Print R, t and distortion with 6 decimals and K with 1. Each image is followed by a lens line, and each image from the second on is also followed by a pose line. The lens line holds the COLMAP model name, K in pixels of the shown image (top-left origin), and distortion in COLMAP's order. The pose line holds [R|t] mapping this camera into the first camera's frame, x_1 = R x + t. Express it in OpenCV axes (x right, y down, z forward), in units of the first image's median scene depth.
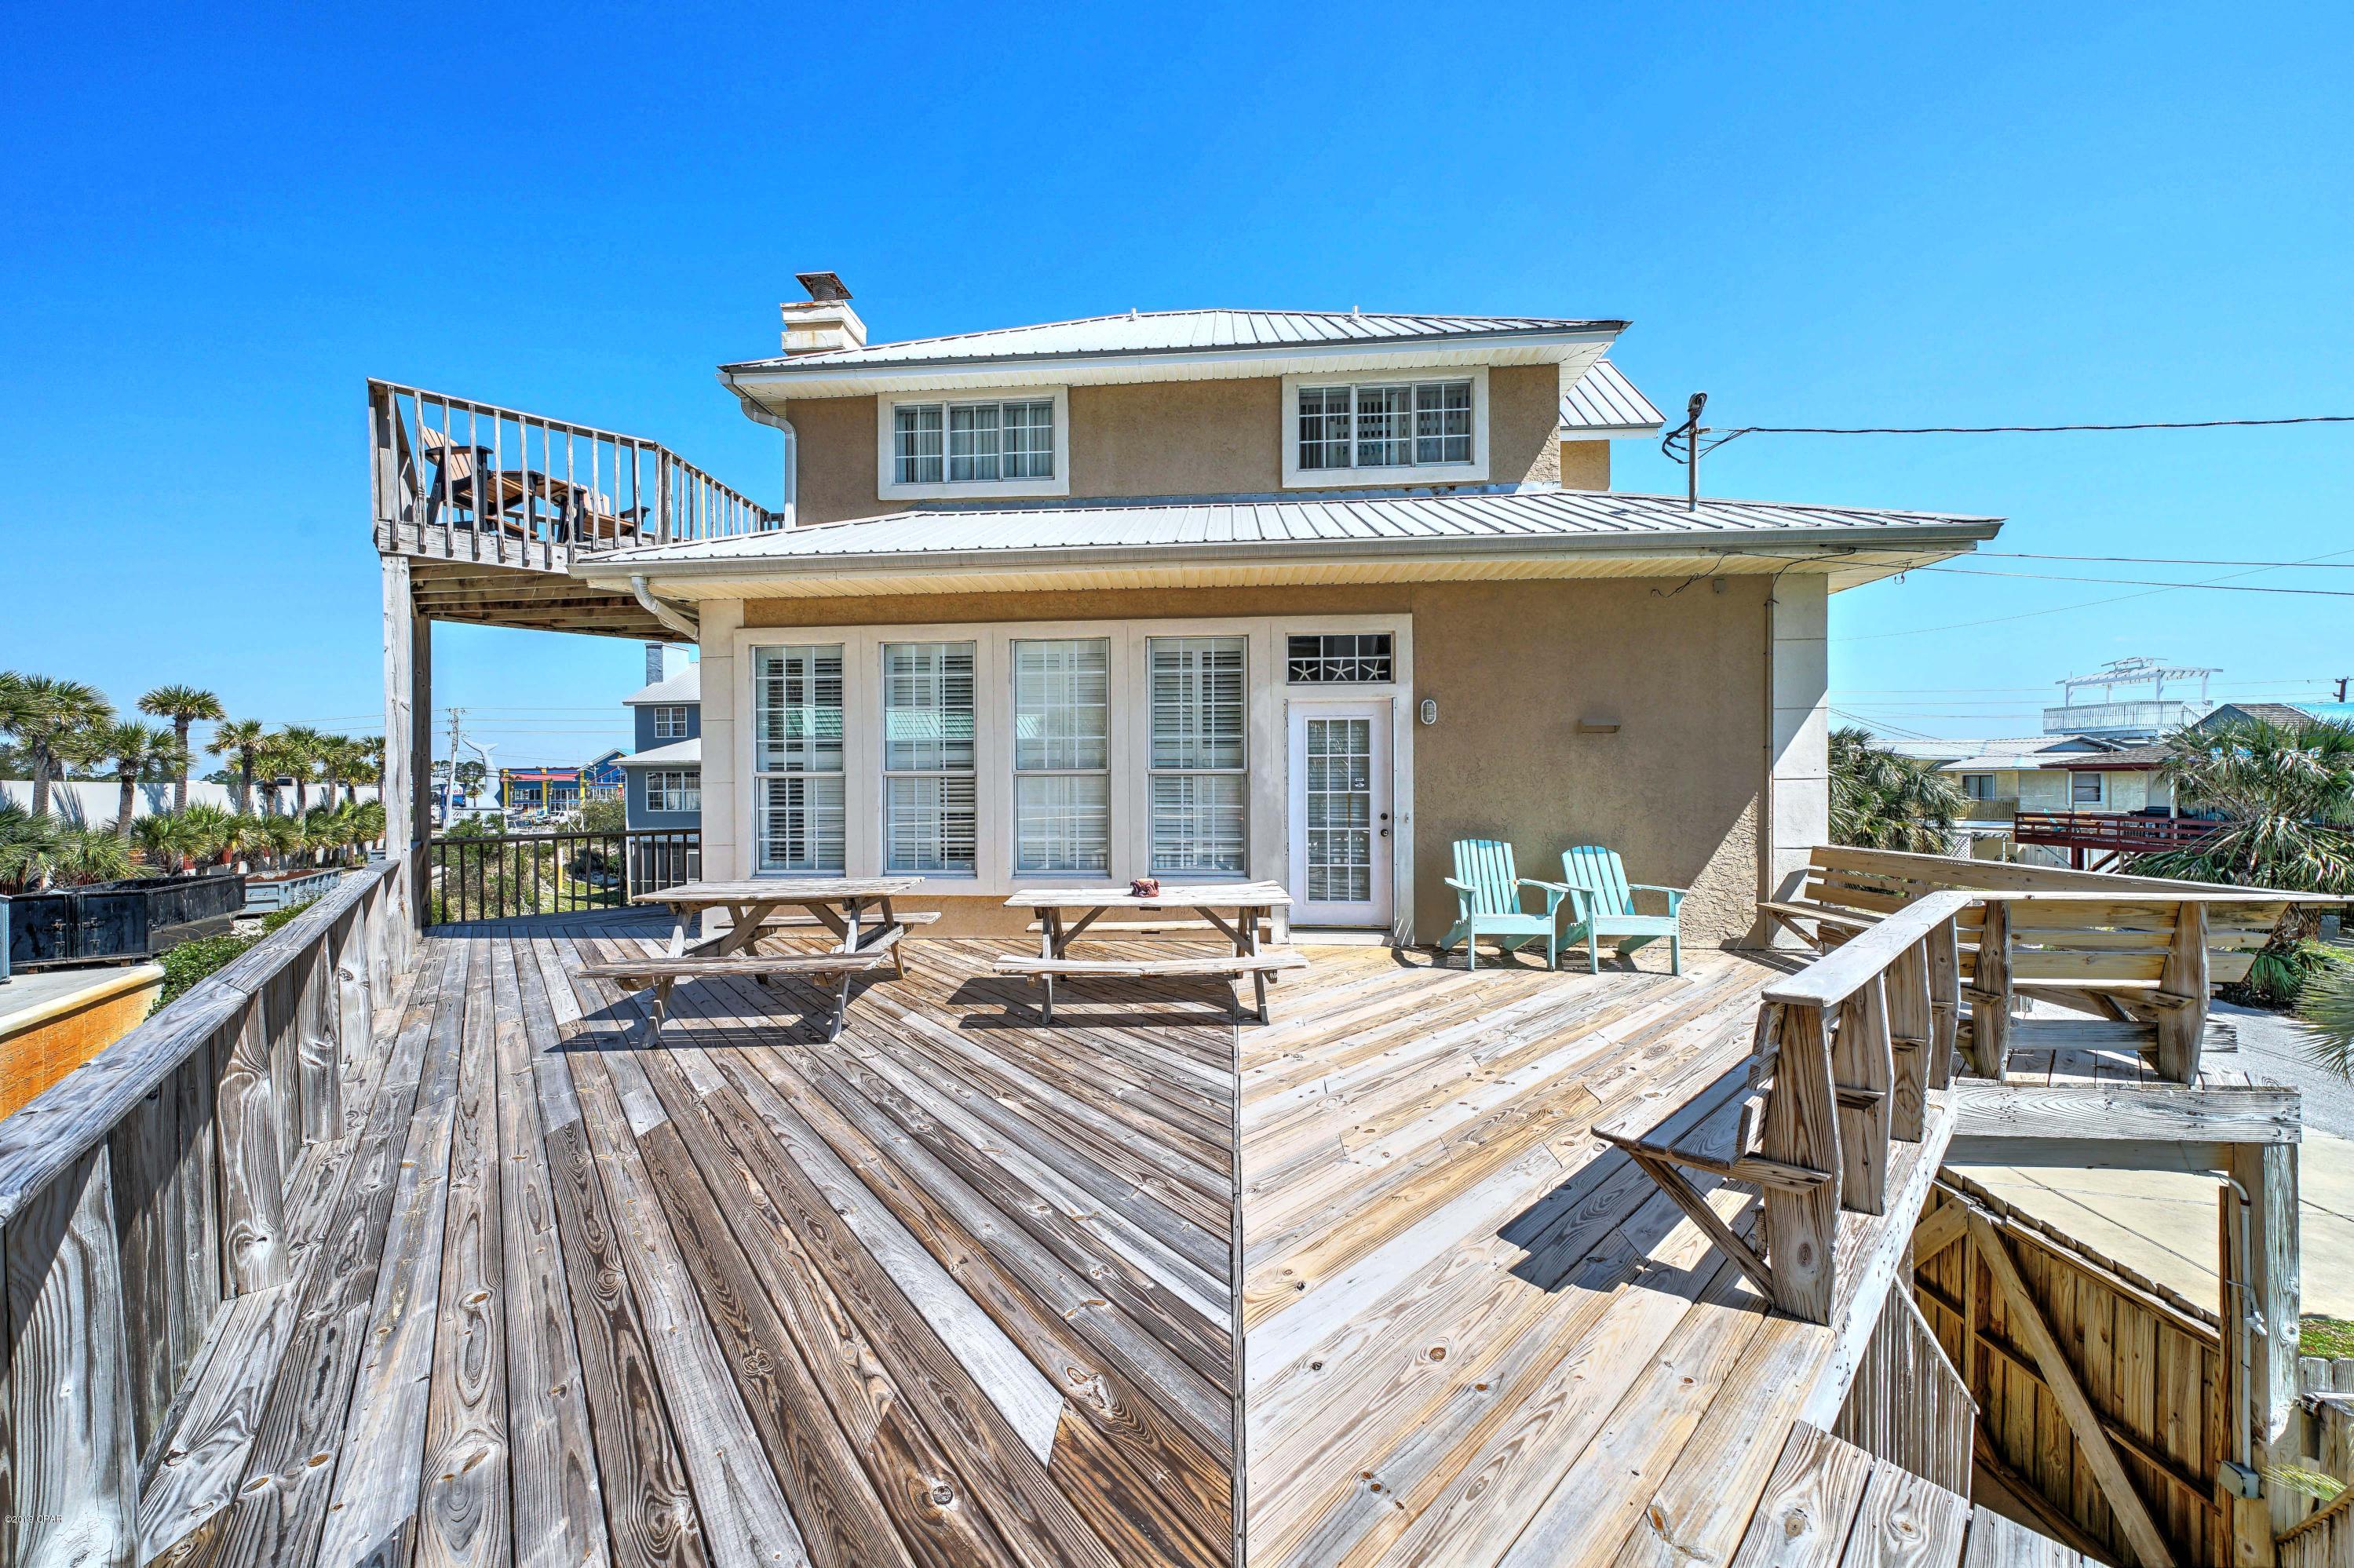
lens RADIAL K [[796.4, 0, 1172.5], [0, 796.4, 799.8], [0, 0, 1]] dist [0.000635, 0.000257]
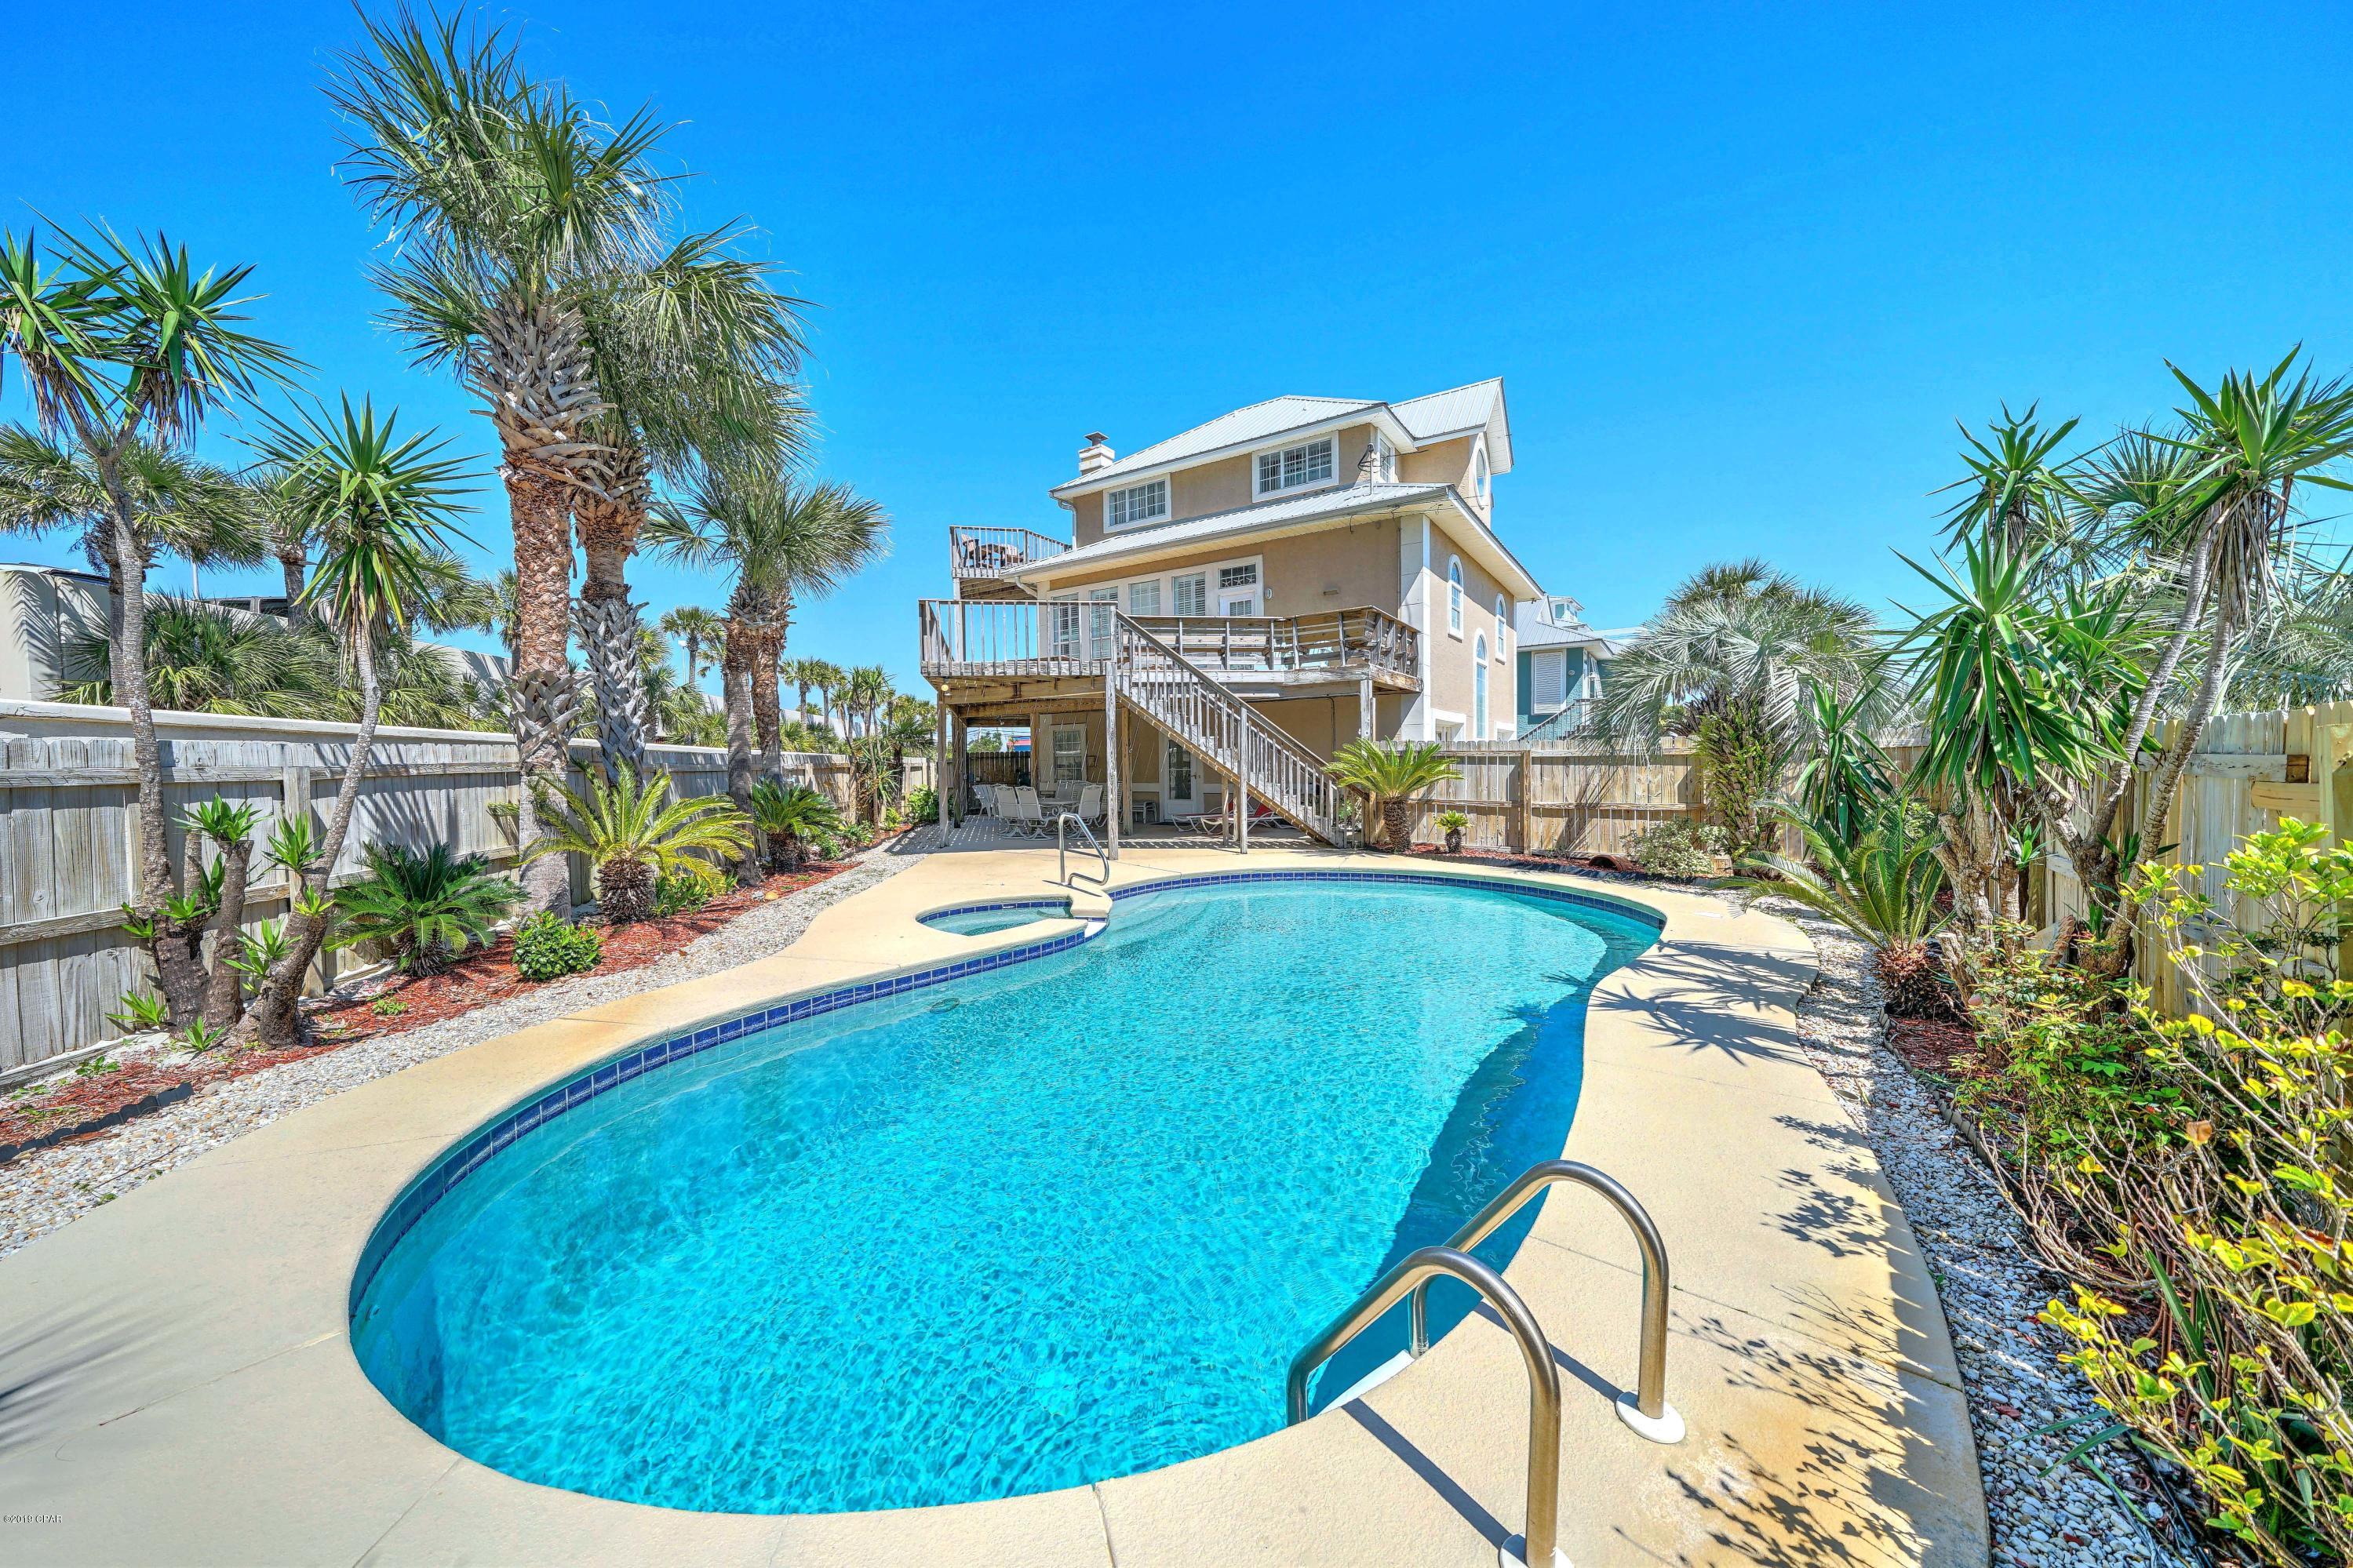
lens RADIAL K [[796.0, 0, 1164.1], [0, 796.0, 790.7], [0, 0, 1]] dist [0.000635, 0.000257]
pose [[0.872612, 0.015257, -0.488175, 1.035584], [-0.004612, 0.999725, 0.023002, 0.366648], [0.488392, -0.017820, 0.872442, -1.088537]]
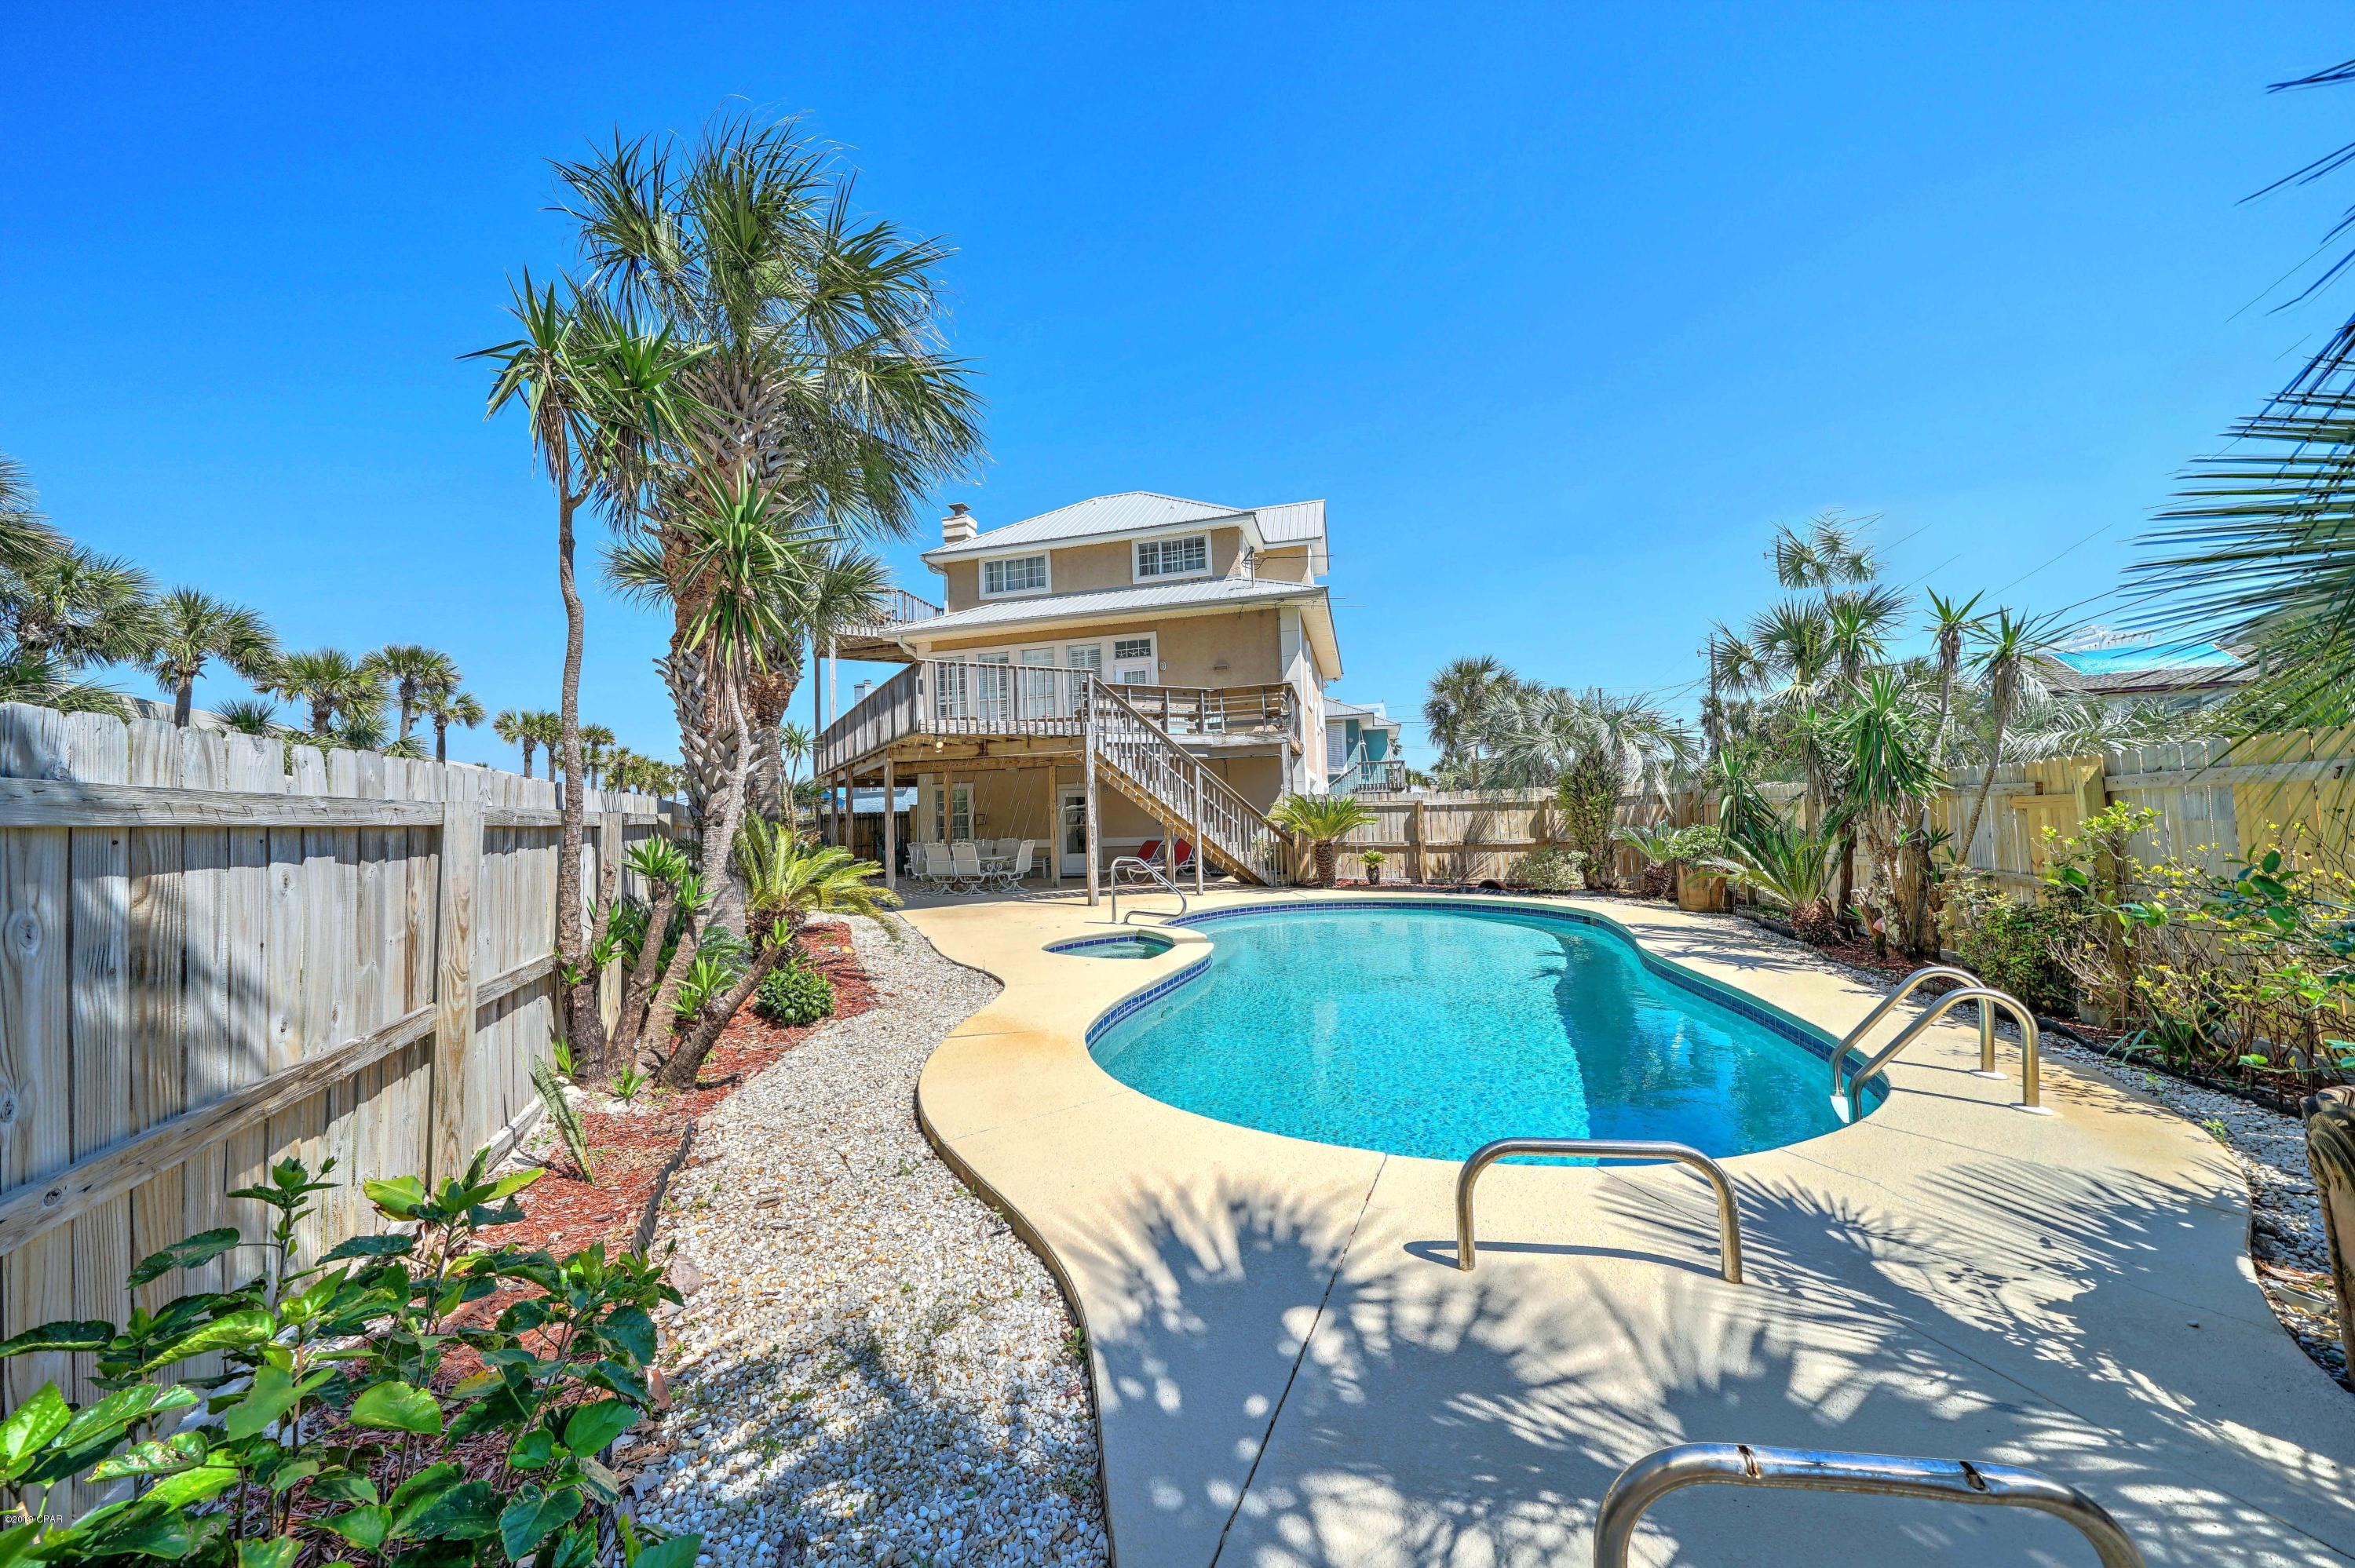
lens RADIAL K [[796.7, 0, 1157.8], [0, 796.7, 792.6], [0, 0, 1]] dist [0.000635, 0.000257]
pose [[0.981557, -0.027562, -0.189173, 0.674105], [0.018128, 0.998513, -0.051420, 0.387552], [0.190309, 0.047043, 0.980597, -1.396994]]
